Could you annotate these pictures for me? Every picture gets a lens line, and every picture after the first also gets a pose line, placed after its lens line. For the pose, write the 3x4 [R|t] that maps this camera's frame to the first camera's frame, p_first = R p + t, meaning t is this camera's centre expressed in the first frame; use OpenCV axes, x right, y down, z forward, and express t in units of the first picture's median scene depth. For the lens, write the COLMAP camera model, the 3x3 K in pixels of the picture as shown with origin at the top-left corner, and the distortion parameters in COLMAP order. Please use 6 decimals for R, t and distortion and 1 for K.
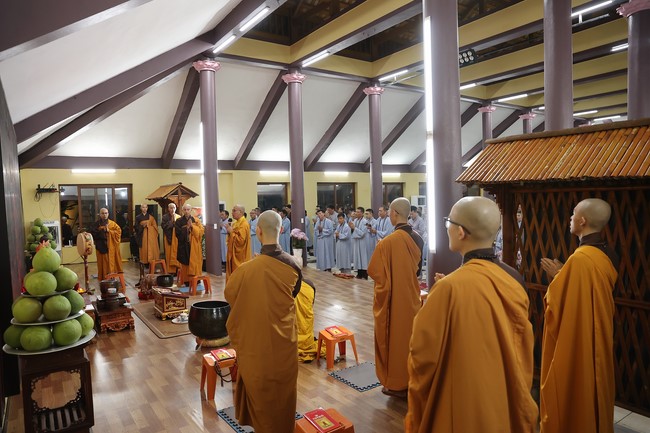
lens RADIAL K [[442.0, 0, 325.0], [0, 442.0, 216.5], [0, 0, 1]] dist [-0.121429, -0.000252]
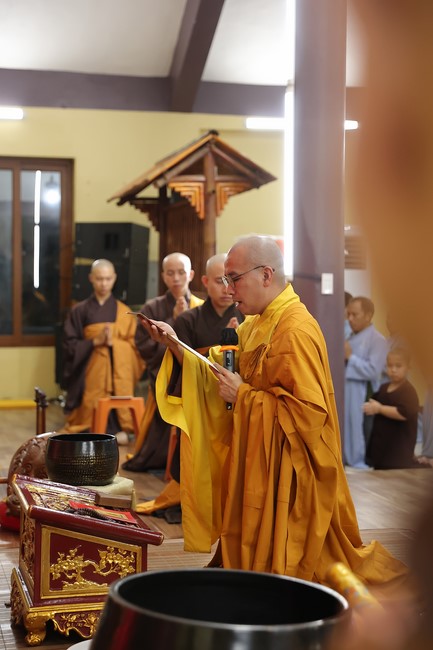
lens RADIAL K [[1236.4, 0, 216.5], [0, 1236.4, 325.0], [0, 0, 1]] dist [0.028678, 0.314094]
pose [[0.937913, 0.044875, -0.343956, -0.049377], [-0.046538, 0.998911, 0.003422, 0.044529], [0.343735, 0.012797, 0.938980, 0.252114]]
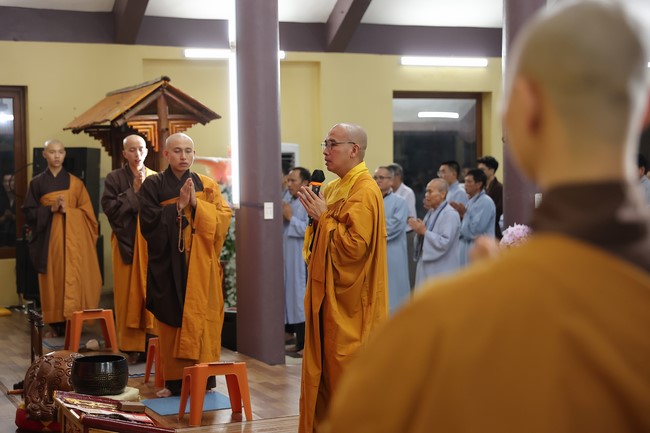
lens RADIAL K [[1236.4, 0, 325.0], [0, 1236.4, 216.5], [0, 0, 1]] dist [0.028678, 0.314094]
pose [[0.980120, 0.020109, -0.197386, -0.028476], [-0.018863, 0.999788, 0.008196, 0.017060], [0.197509, -0.004309, 0.980292, 0.113028]]
